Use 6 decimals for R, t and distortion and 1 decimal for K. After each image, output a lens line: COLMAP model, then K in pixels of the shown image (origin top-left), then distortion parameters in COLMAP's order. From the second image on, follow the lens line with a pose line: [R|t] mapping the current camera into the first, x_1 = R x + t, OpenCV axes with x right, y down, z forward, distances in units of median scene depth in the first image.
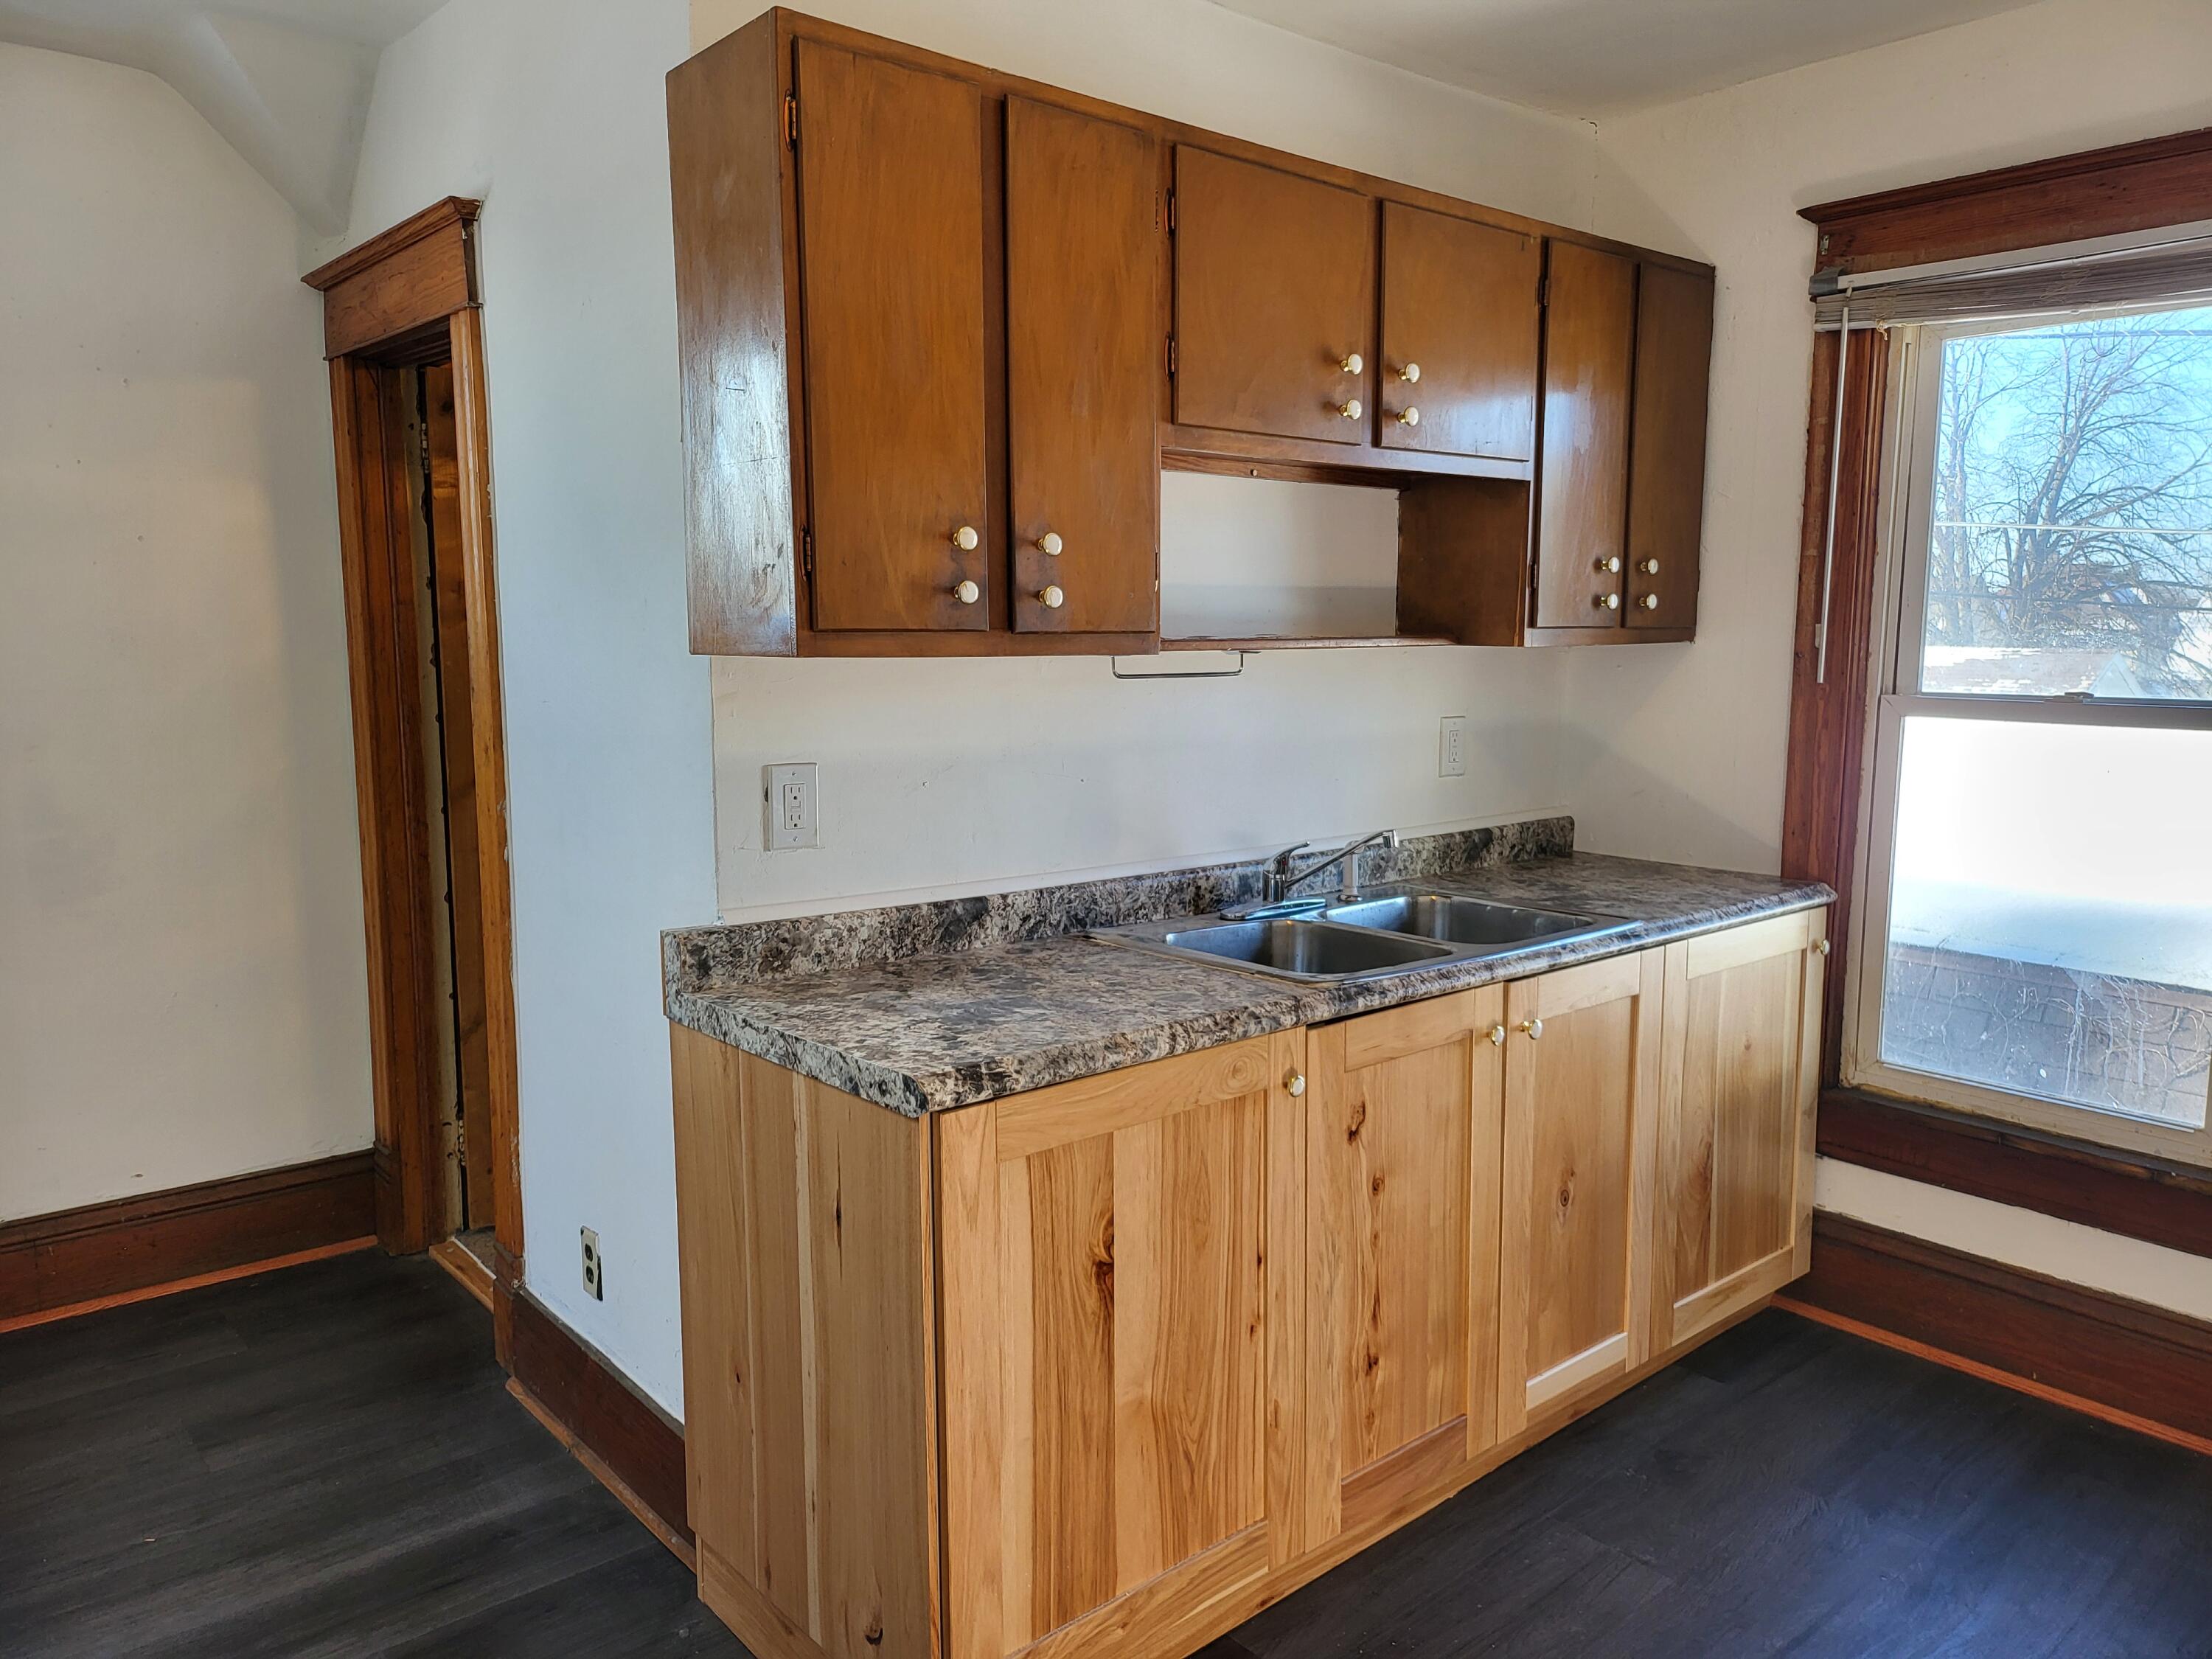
lens RADIAL K [[1573.8, 0, 1115.1], [0, 1573.8, 826.5], [0, 0, 1]] dist [0.062861, -0.061810]
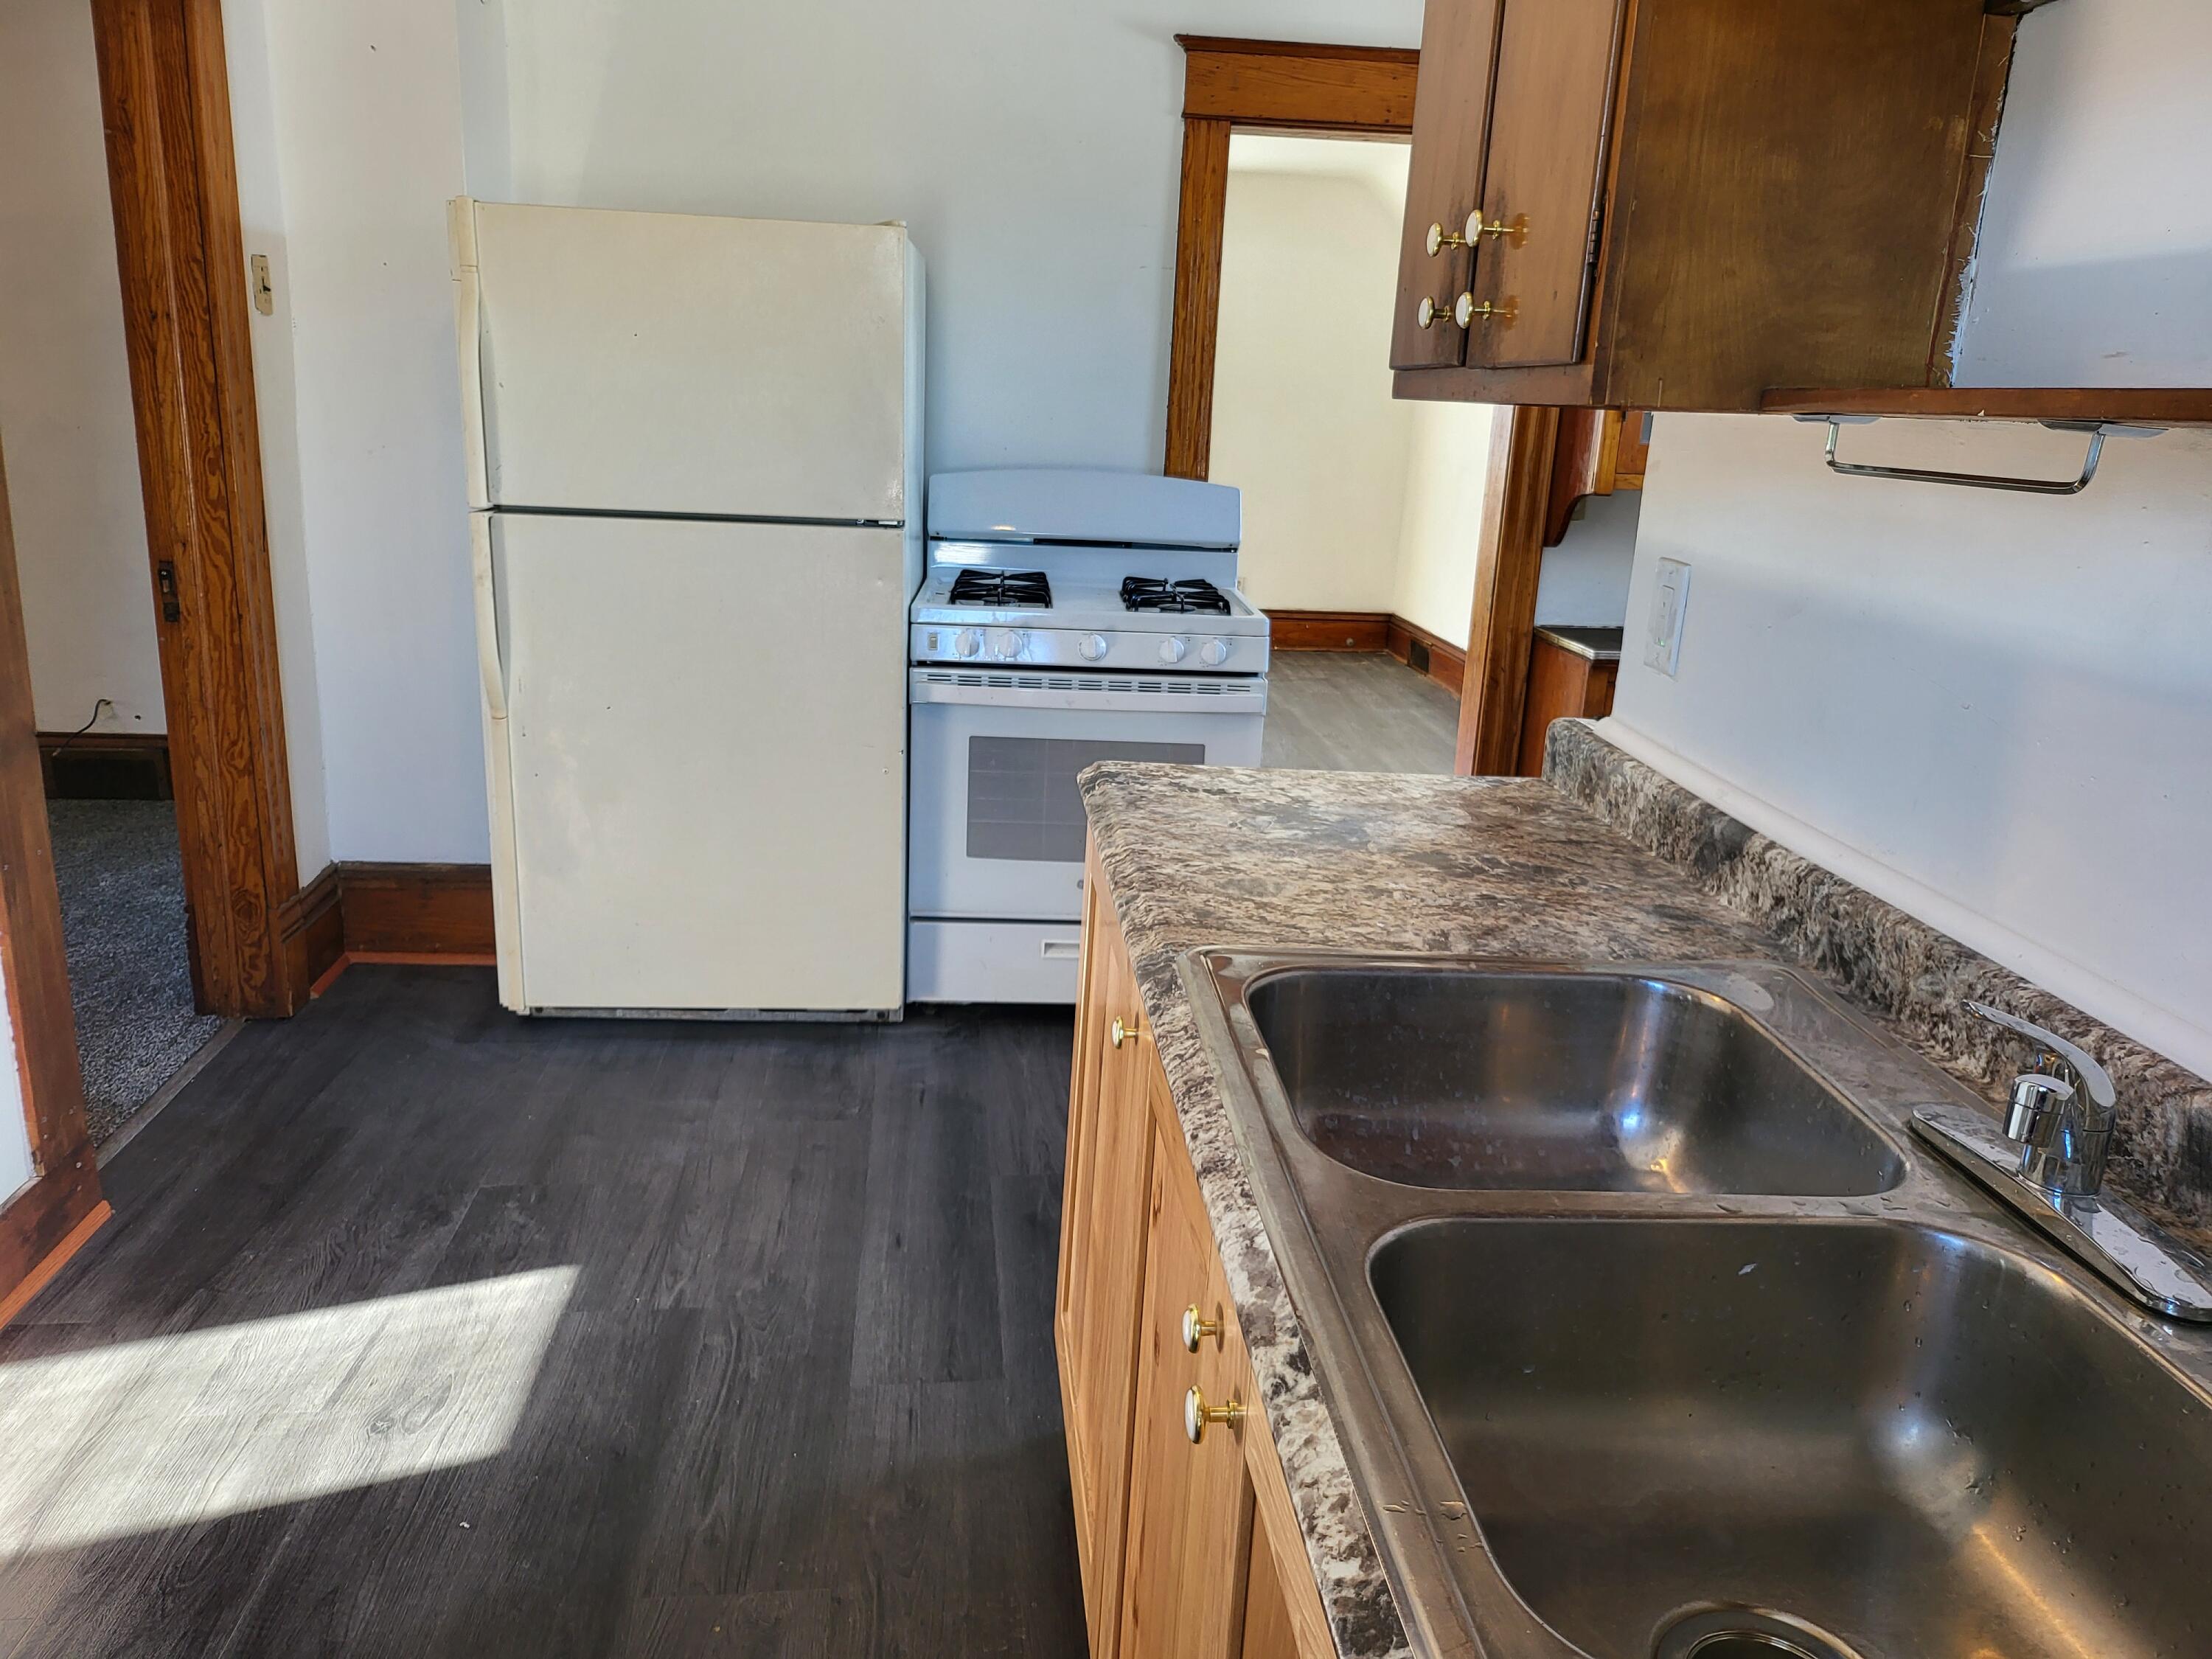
lens RADIAL K [[1573.8, 0, 1105.3], [0, 1573.8, 824.8], [0, 0, 1]] dist [0.062861, -0.061810]
pose [[-0.563276, 0.192616, -0.803504, 0.524915], [-0.161981, 0.927838, 0.335974, -0.117210], [0.810236, 0.319398, -0.491429, 1.060708]]
